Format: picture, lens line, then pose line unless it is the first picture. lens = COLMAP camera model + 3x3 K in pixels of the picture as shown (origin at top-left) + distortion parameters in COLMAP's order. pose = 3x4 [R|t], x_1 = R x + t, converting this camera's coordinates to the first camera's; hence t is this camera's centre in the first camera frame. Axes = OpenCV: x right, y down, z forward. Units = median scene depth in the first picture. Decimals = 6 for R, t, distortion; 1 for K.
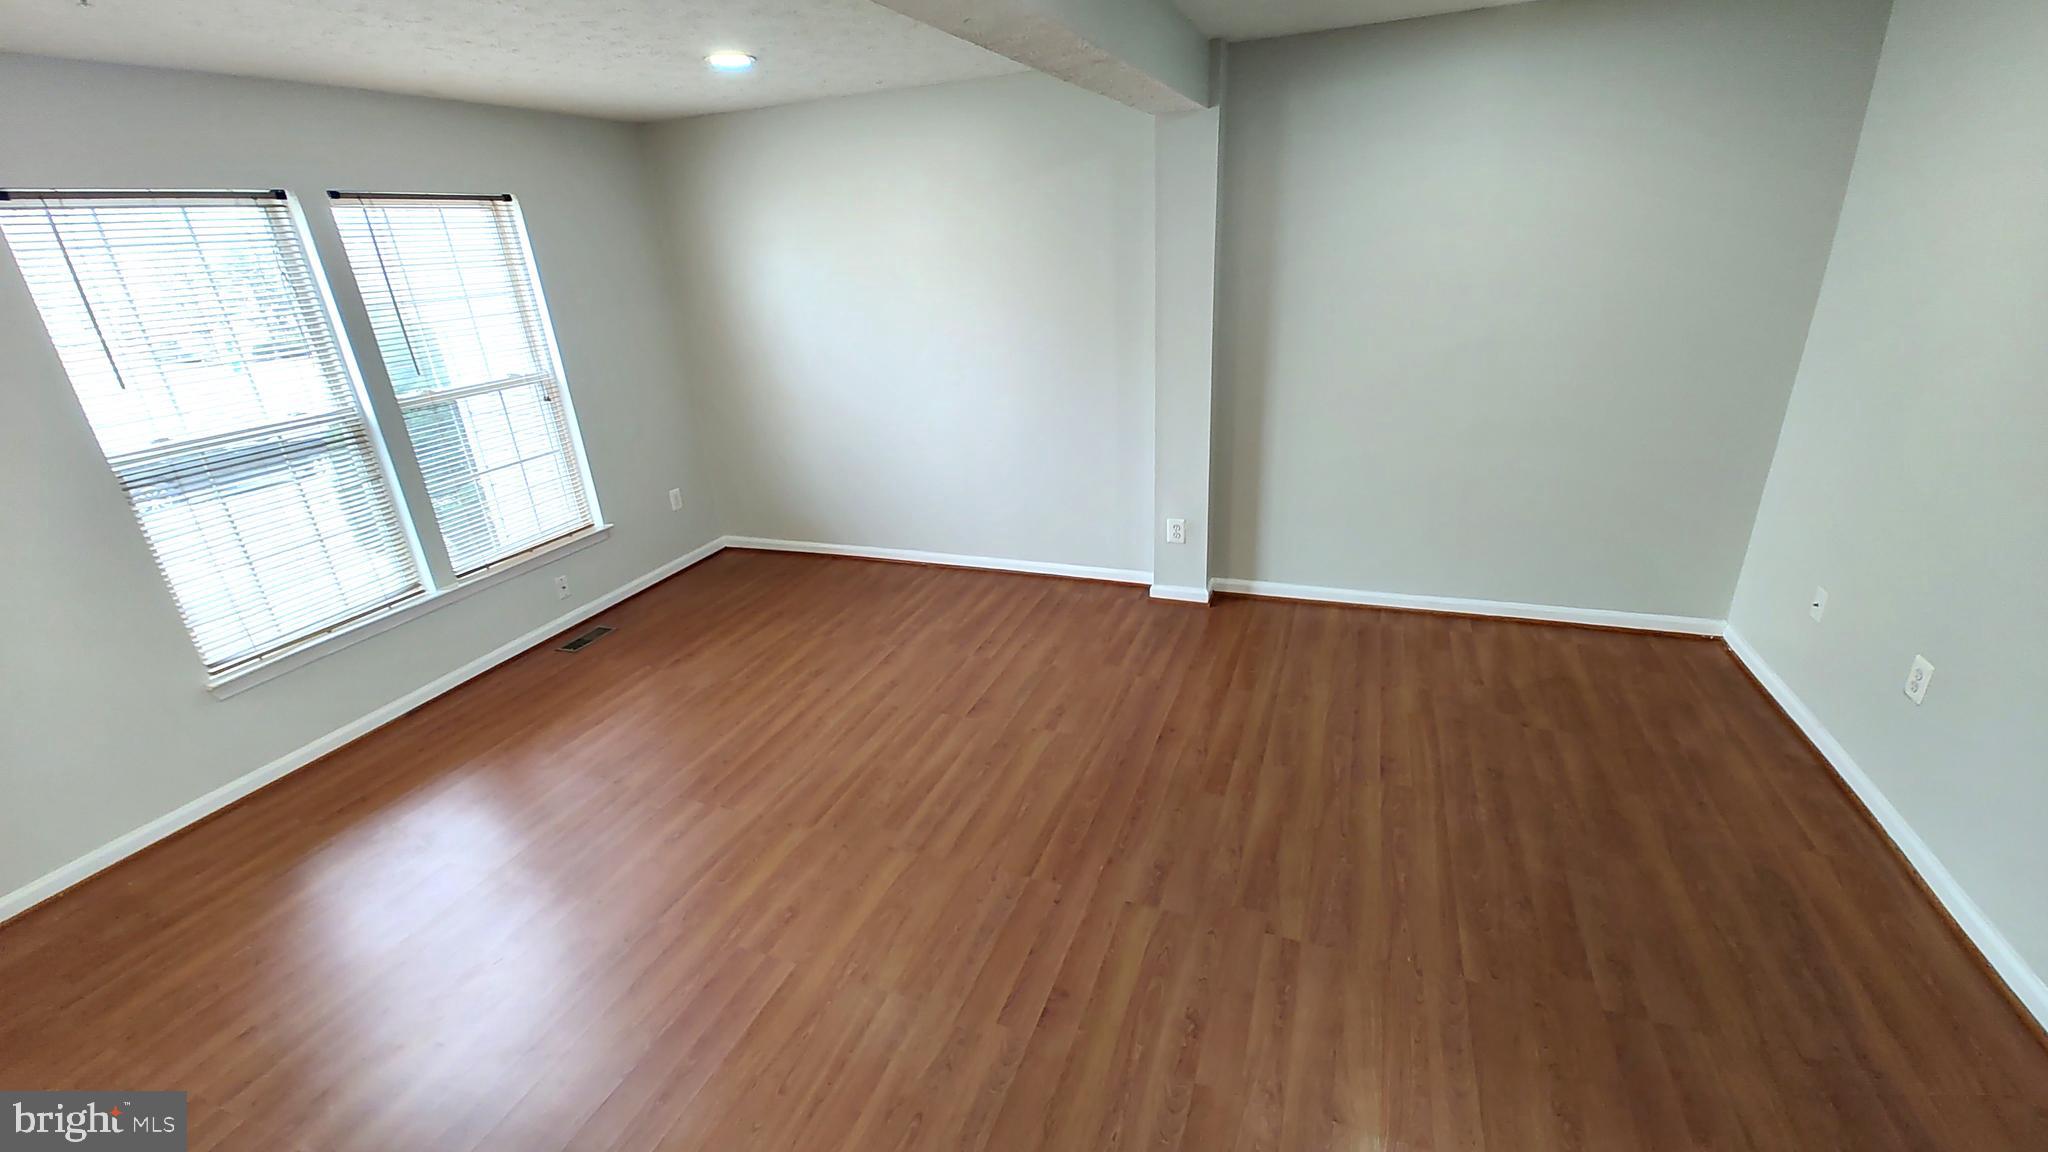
lens RADIAL K [[847.9, 0, 1024.0], [0, 847.9, 576.0], [0, 0, 1]] dist [0.002075, 0.000357]
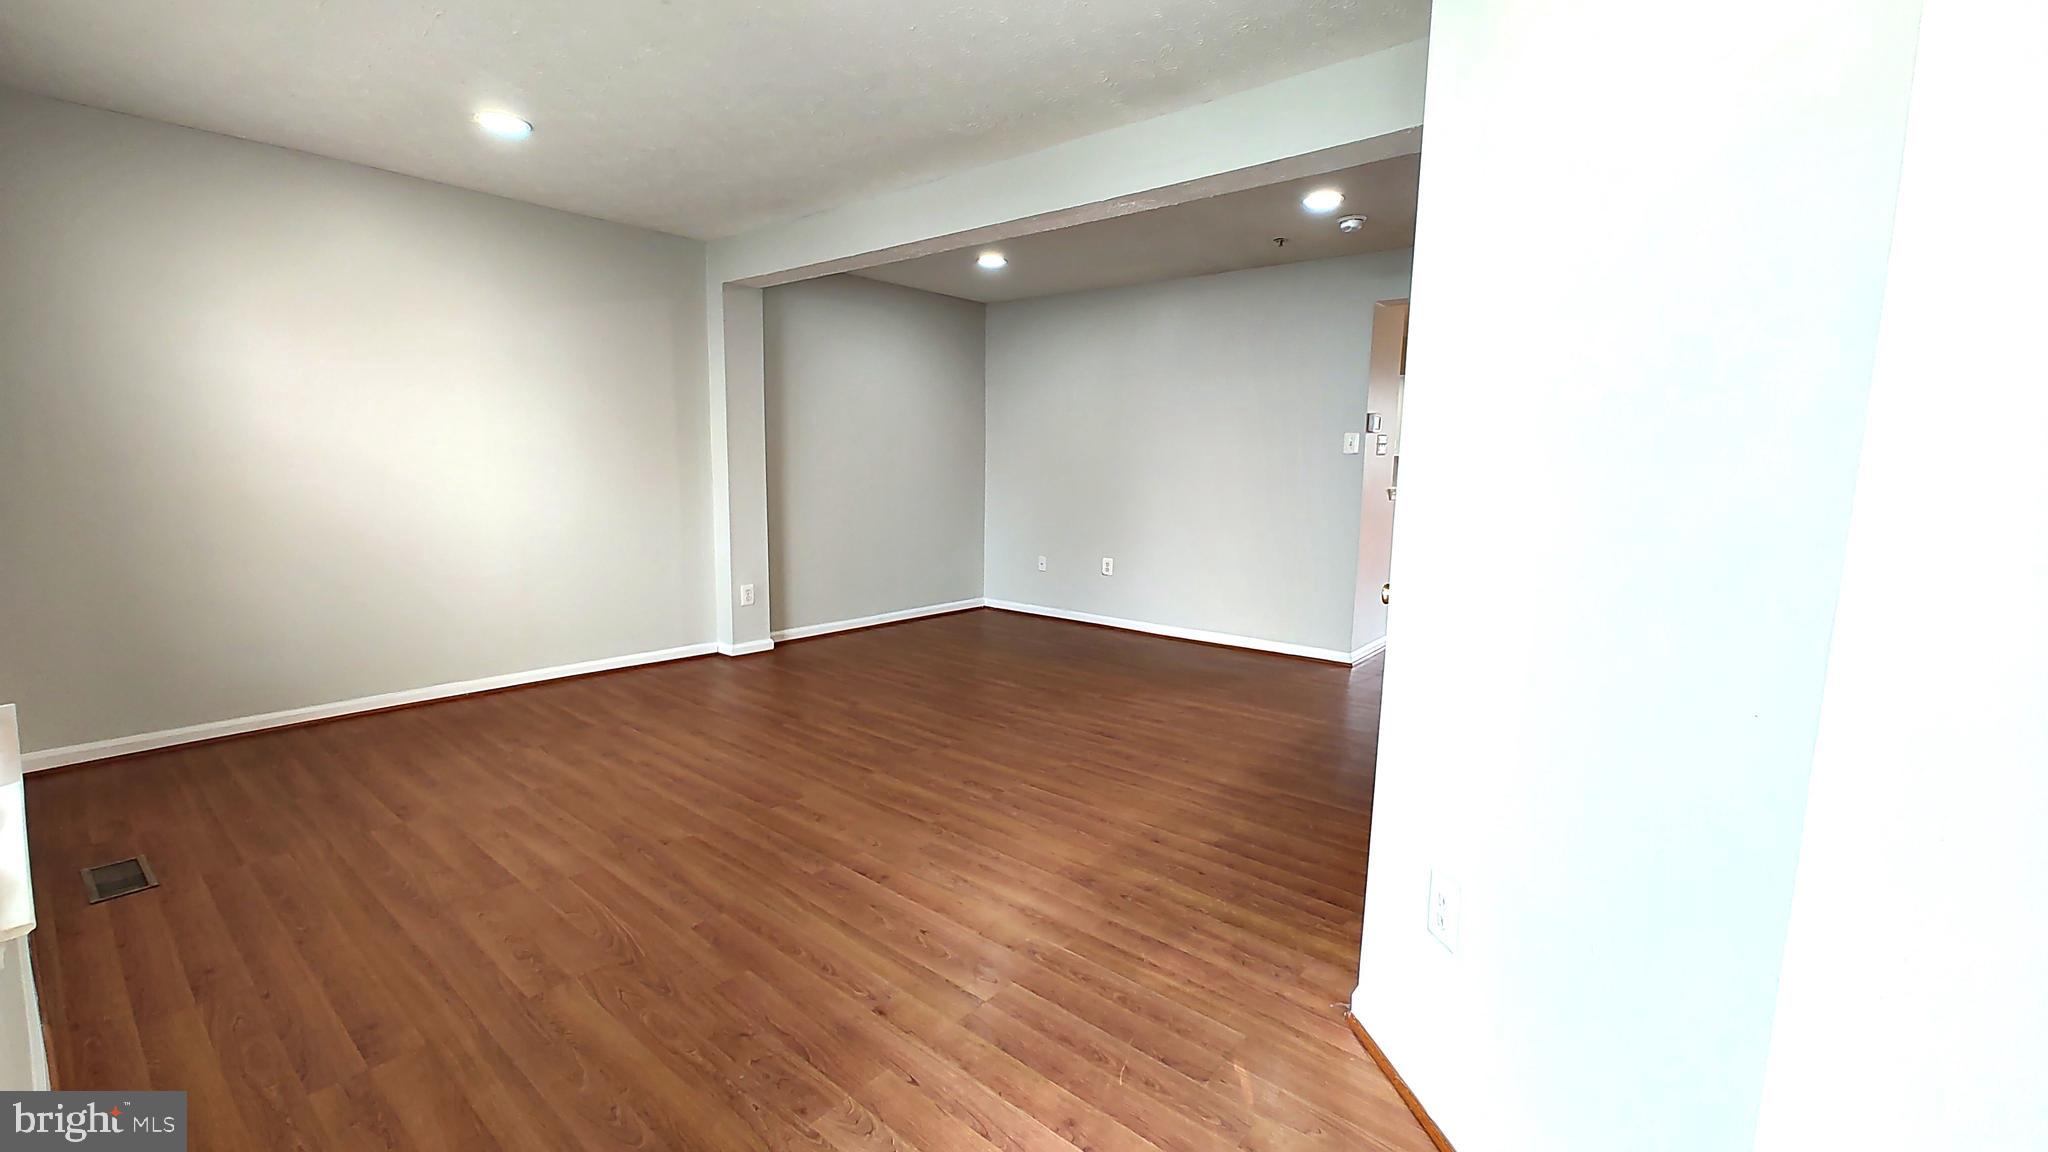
lens RADIAL K [[847.1, 0, 1024.0], [0, 847.1, 576.0], [0, 0, 1]] dist [-0.000570, -0.000023]
pose [[0.319638, -0.063210, 0.945429, -0.934096], [0.320896, 0.946033, -0.045241, 0.115445], [-0.891548, 0.317845, 0.322672, 0.255200]]
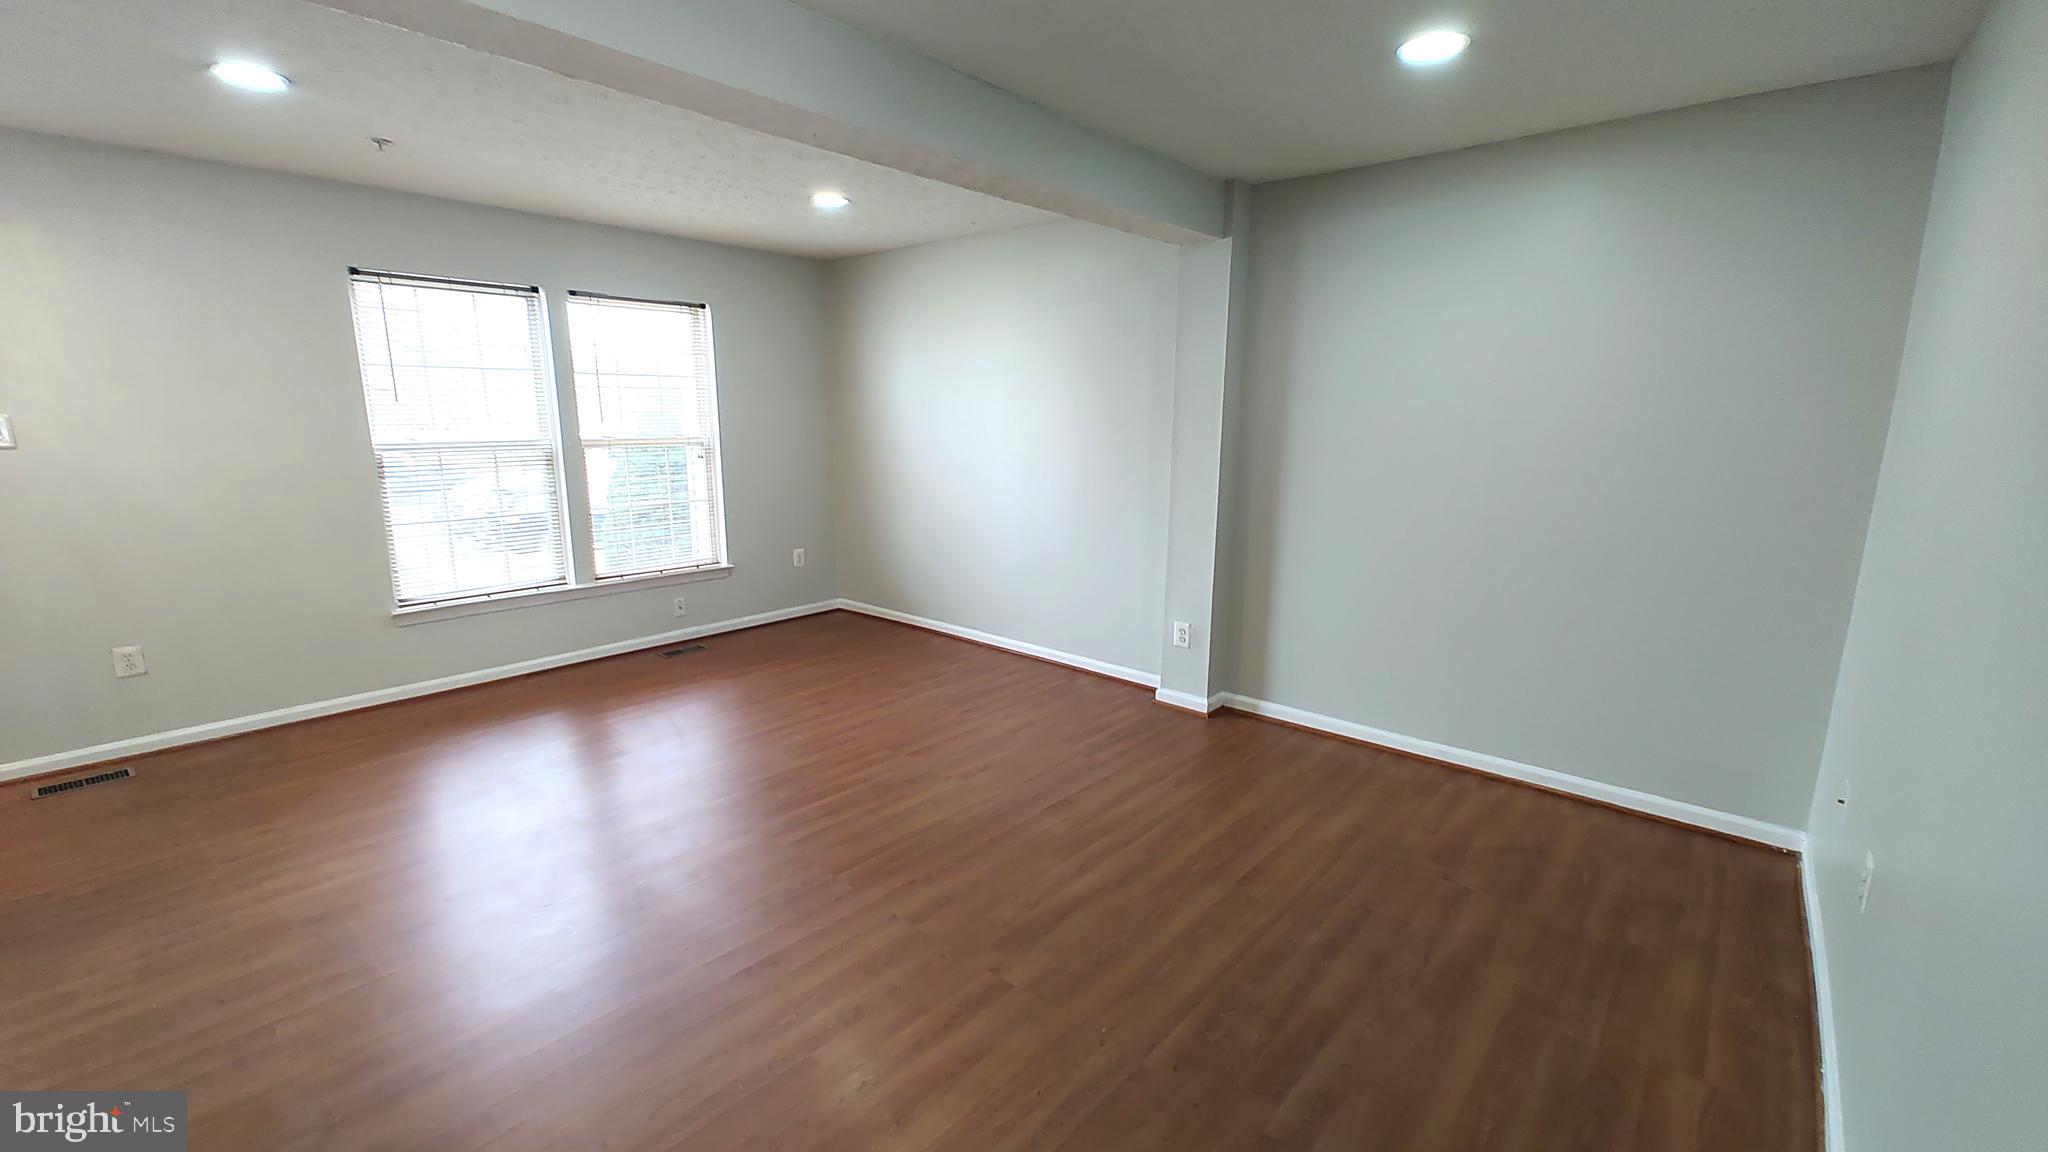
lens RADIAL K [[847.9, 0, 1024.0], [0, 847.9, 576.0], [0, 0, 1]] dist [0.002075, 0.000357]
pose [[0.938102, 0.128439, -0.321663, 0.345744], [-0.184138, 0.971527, -0.149095, 0.068166], [0.293355, 0.199097, 0.935042, -0.001388]]
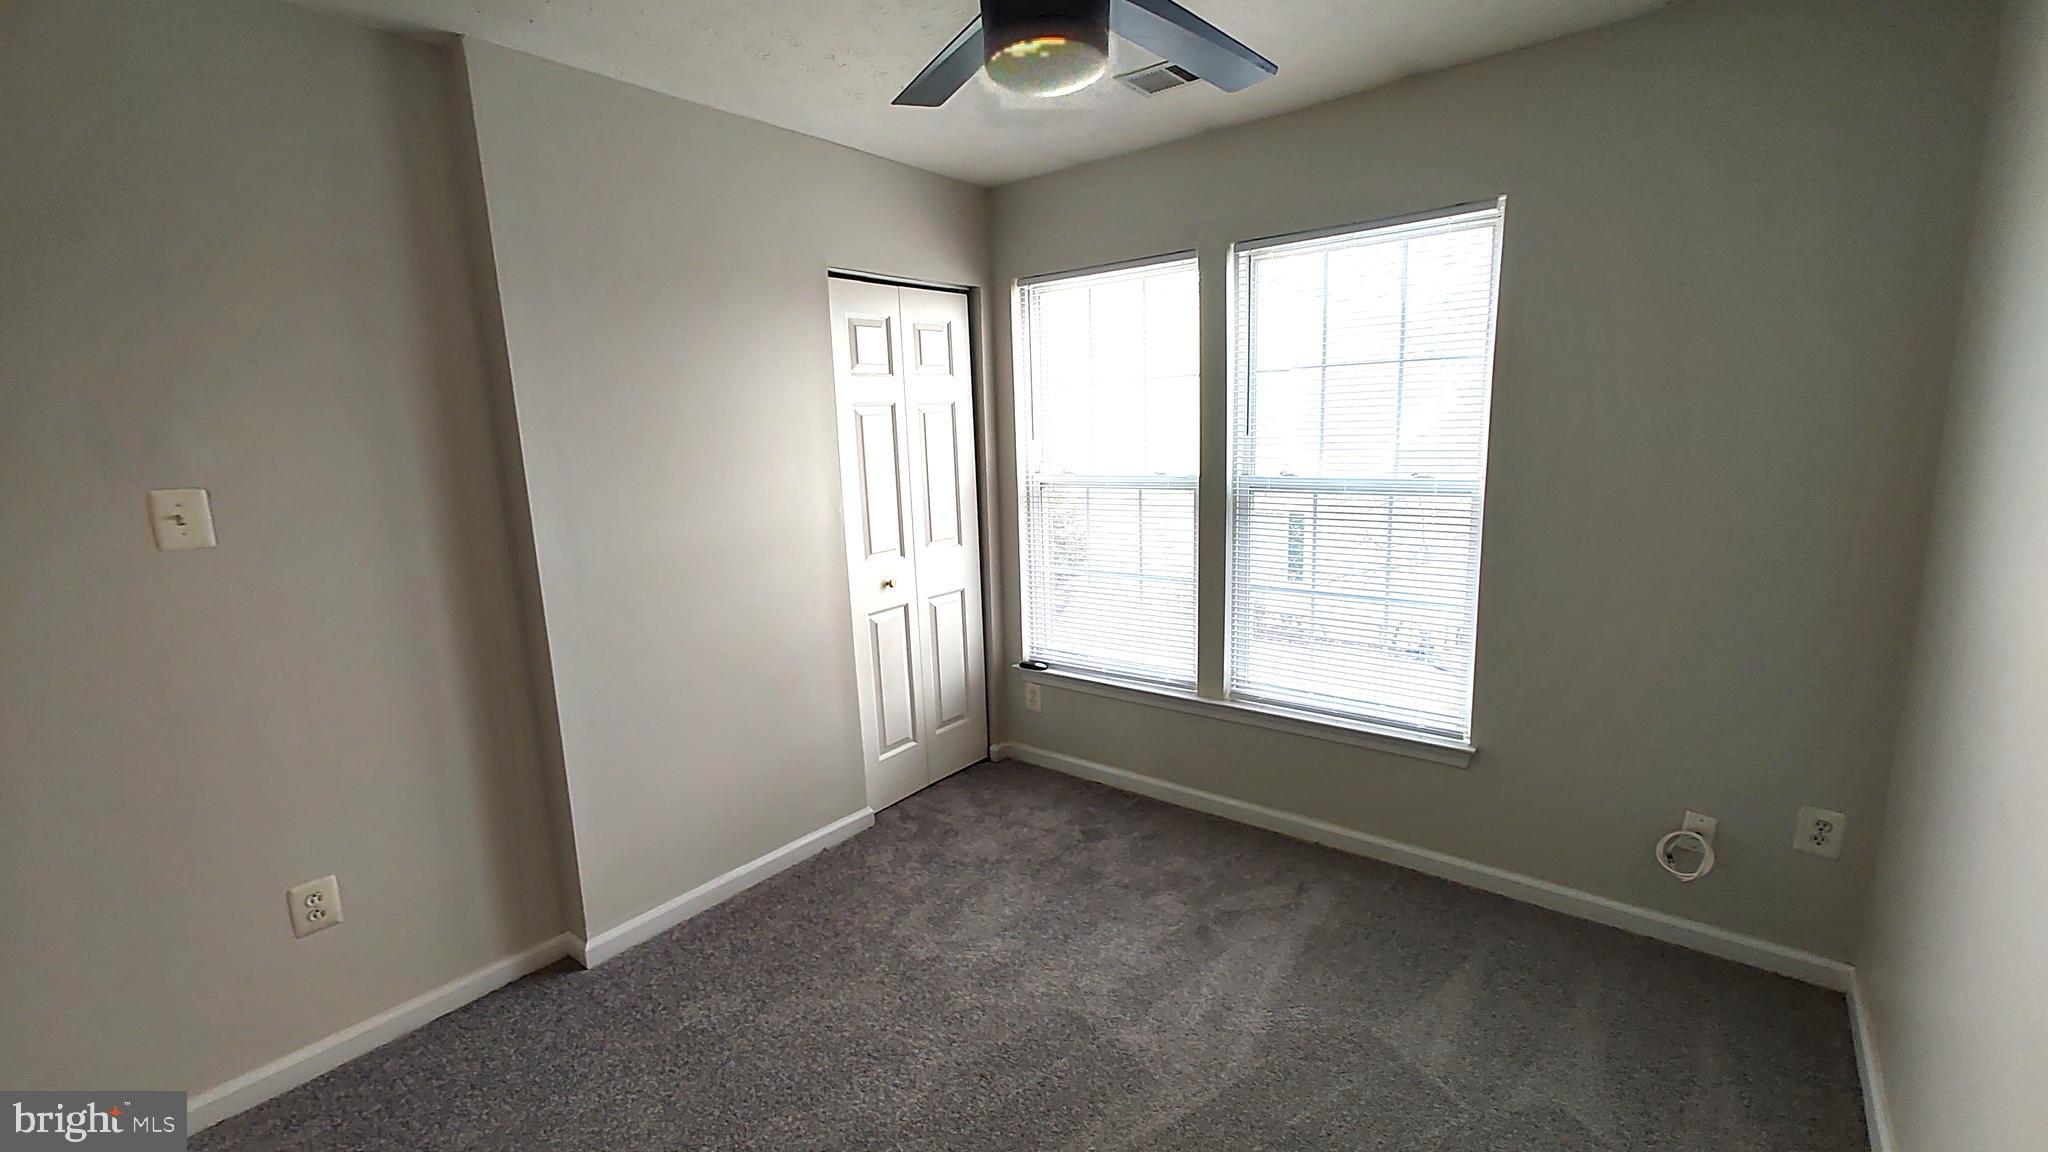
lens RADIAL K [[847.9, 0, 1024.0], [0, 847.9, 576.0], [0, 0, 1]] dist [0.002075, 0.000357]
pose [[-0.296225, 0.234795, -0.925809, 0.113745], [-0.307100, 0.894428, 0.325098, -0.303956], [0.904400, 0.380618, -0.192846, 0.939988]]
